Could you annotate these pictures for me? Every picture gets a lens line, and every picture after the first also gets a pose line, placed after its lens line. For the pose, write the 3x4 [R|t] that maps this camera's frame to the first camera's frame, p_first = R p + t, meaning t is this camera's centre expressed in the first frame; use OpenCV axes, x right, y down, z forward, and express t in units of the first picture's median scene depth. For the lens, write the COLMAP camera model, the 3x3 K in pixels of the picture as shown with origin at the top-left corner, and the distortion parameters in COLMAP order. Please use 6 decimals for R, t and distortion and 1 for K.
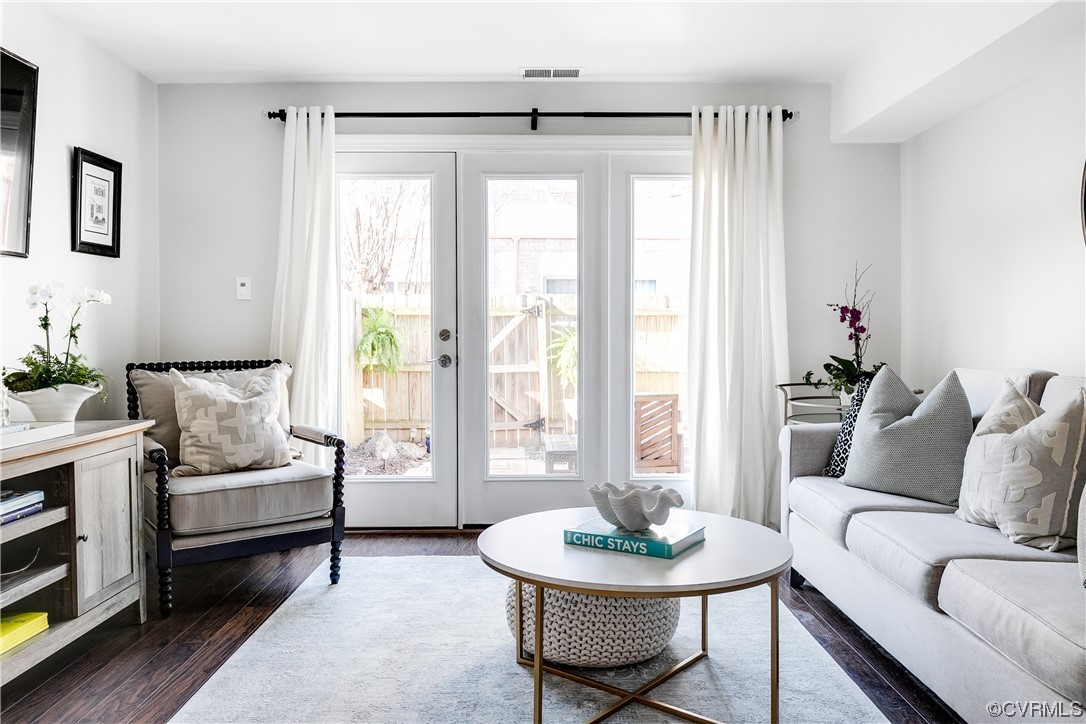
lens RADIAL K [[829.0, 0, 546.8], [0, 829.0, 344.8], [0, 0, 1]] dist [-0.008437, 0.010856]
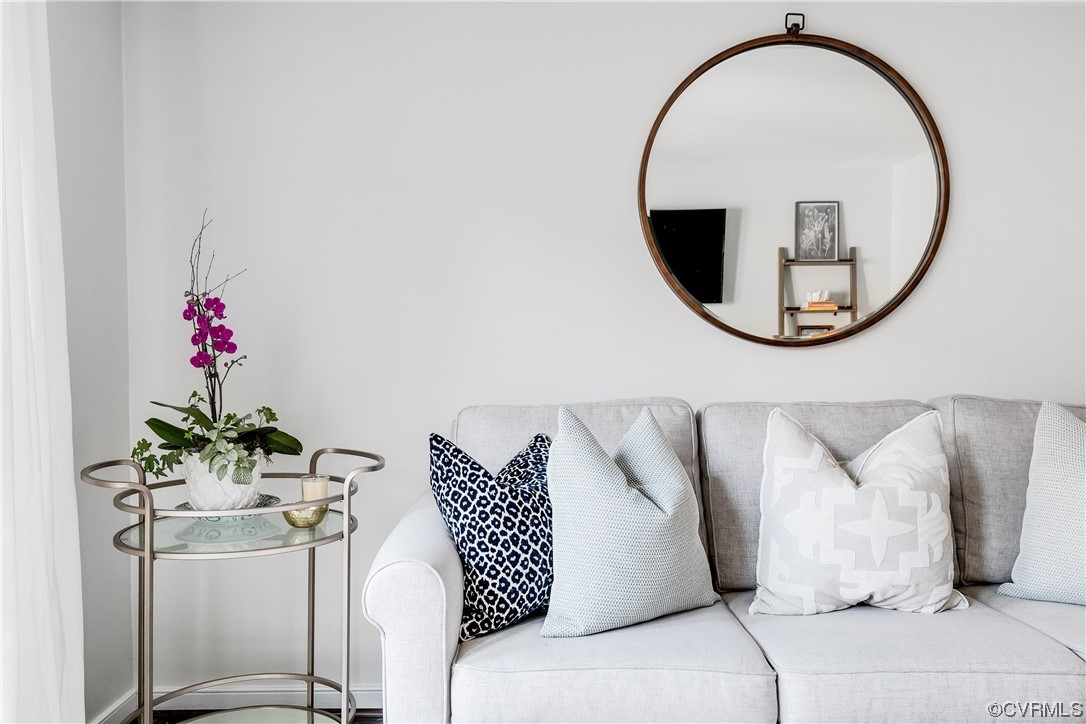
lens RADIAL K [[862.2, 0, 550.1], [0, 862.2, 362.7], [0, 0, 1]] dist [0.020149, -0.004773]
pose [[-0.015796, -0.024054, 0.999586, -0.155049], [0.015434, 0.999586, 0.024298, -0.017533], [-0.999756, 0.015811, -0.015418, 0.813093]]
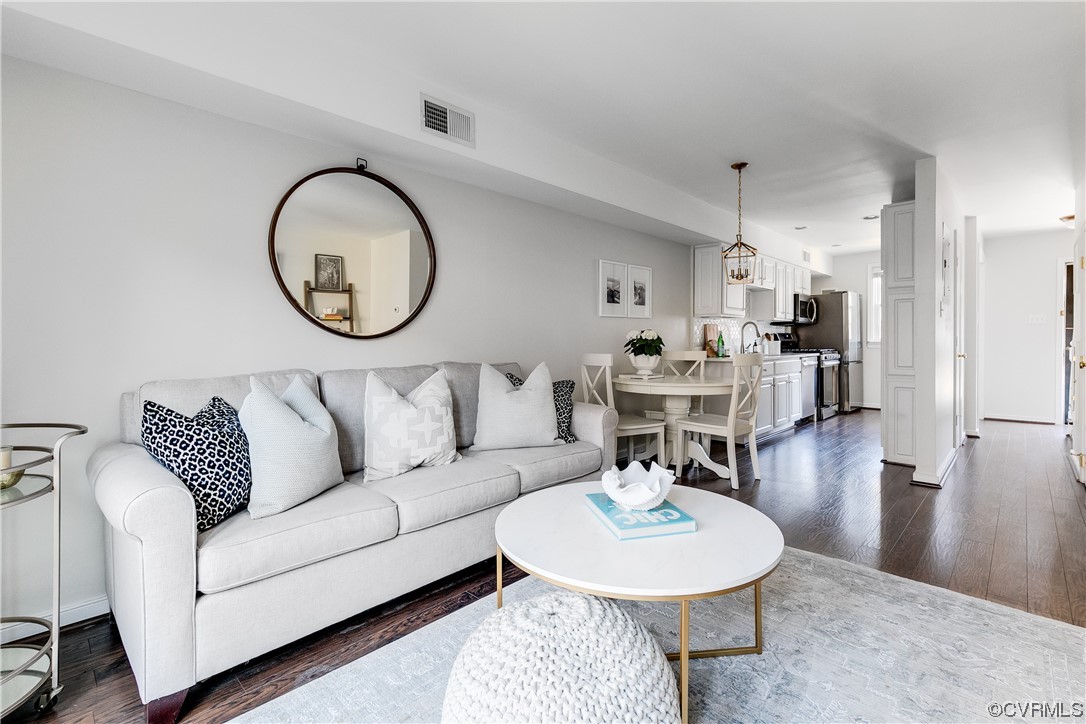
lens RADIAL K [[503.6, 0, 553.1], [0, 503.6, 341.8], [0, 0, 1]] dist [0.013367, -0.003282]
pose [[-0.721722, -0.004120, 0.692170, -0.179773], [0.012761, 0.999733, 0.019257, -0.016928], [-0.692065, 0.022731, -0.721477, 0.939006]]
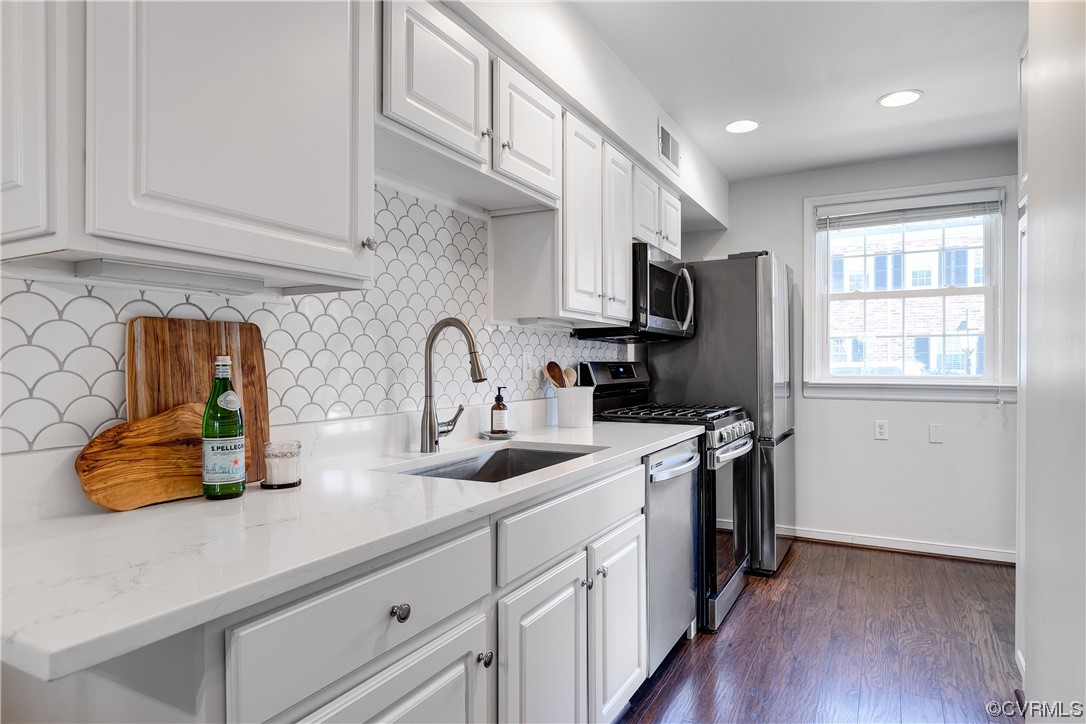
lens RADIAL K [[634.4, 0, 556.2], [0, 634.4, 366.7], [0, 0, 1]] dist [0.006103, -0.004291]
pose [[-0.880116, -0.002719, 0.474750, 0.153880], [0.007981, 0.999758, 0.020521, -0.014003], [-0.474691, 0.021850, -0.879881, -0.191187]]
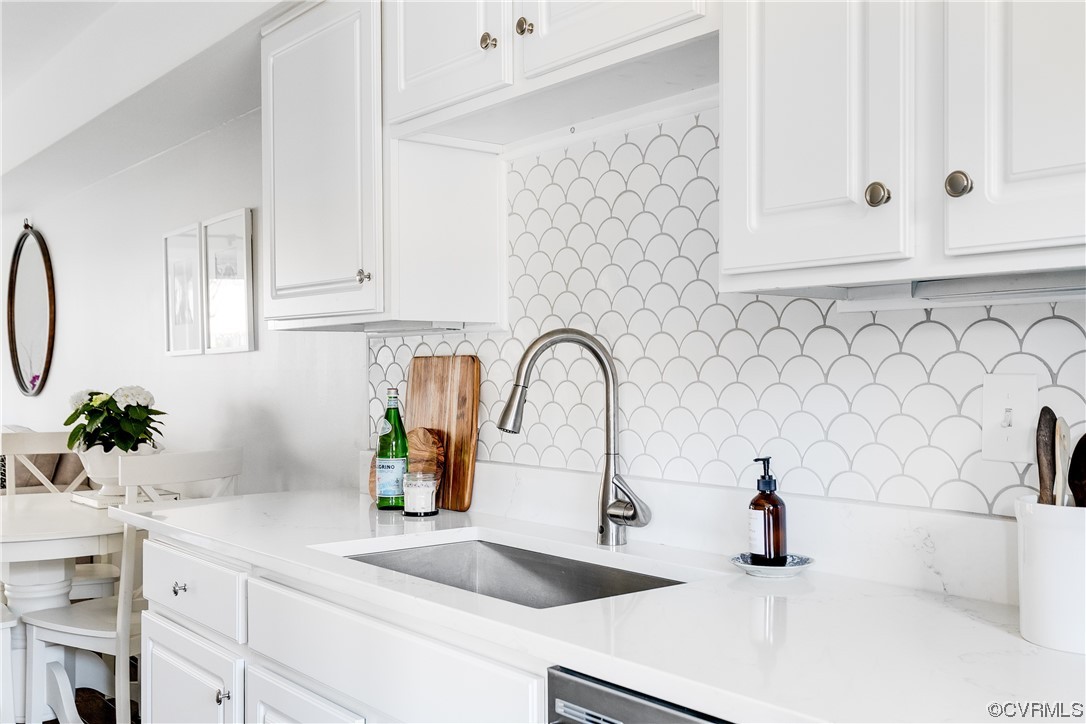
lens RADIAL K [[1066.0, 0, 549.8], [0, 1066.0, 373.5], [0, 0, 1]] dist [0.009599, 0.000000]
pose [[0.782436, 0.001619, 0.622729, 0.133546], [0.009878, 0.999839, -0.015011, -0.012786], [-0.622652, 0.017897, 0.782294, -0.942342]]
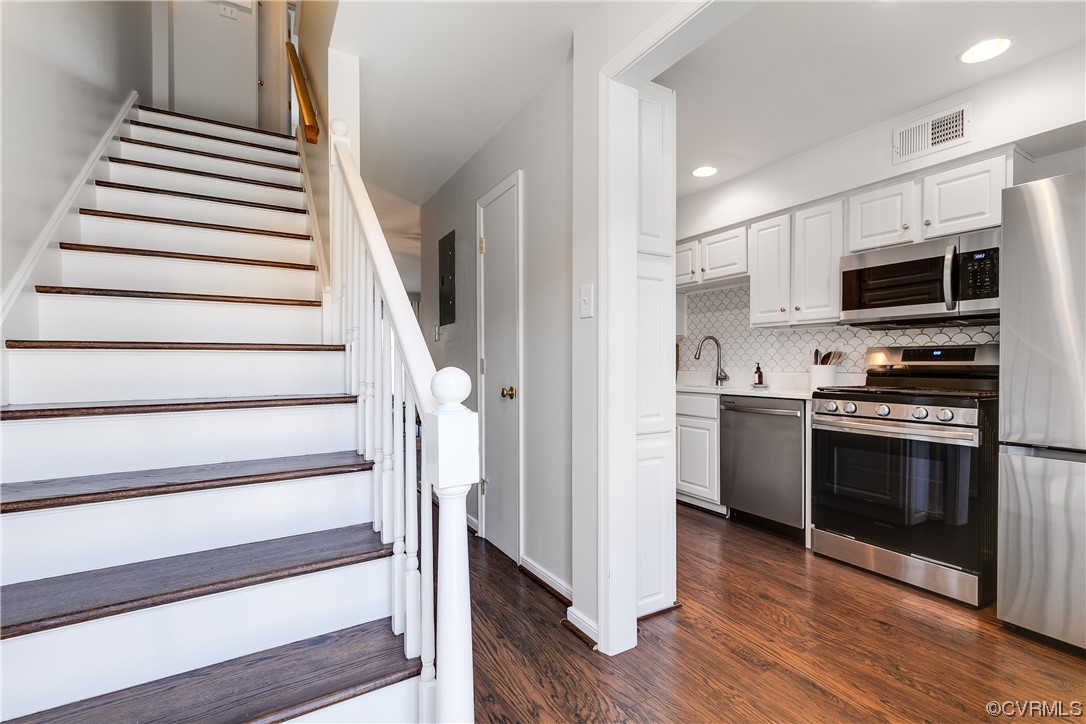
lens RADIAL K [[503.6, 0, 546.9], [0, 503.6, 366.6], [0, 0, 1]] dist [0.013367, -0.003282]
pose [[0.871652, 0.000824, 0.490125, -0.340940], [0.005312, 0.999924, -0.011129, 0.030858], [-0.490097, 0.012304, 0.871581, -1.291640]]
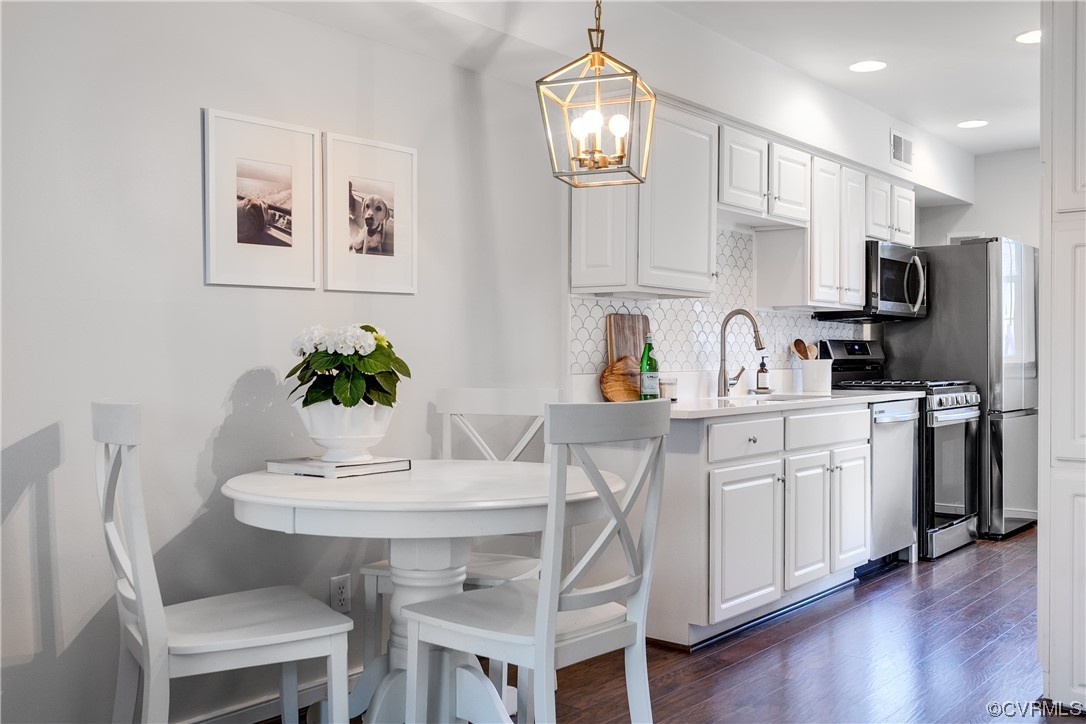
lens RADIAL K [[1066.0, 0, 557.2], [0, 1066.0, 365.5], [0, 0, 1]] dist [0.009599, 0.000000]
pose [[-0.779585, -0.009449, 0.626225, -0.158790], [0.008226, 0.999645, 0.025324, -0.008987], [-0.626242, 0.024893, -0.779231, 0.518994]]
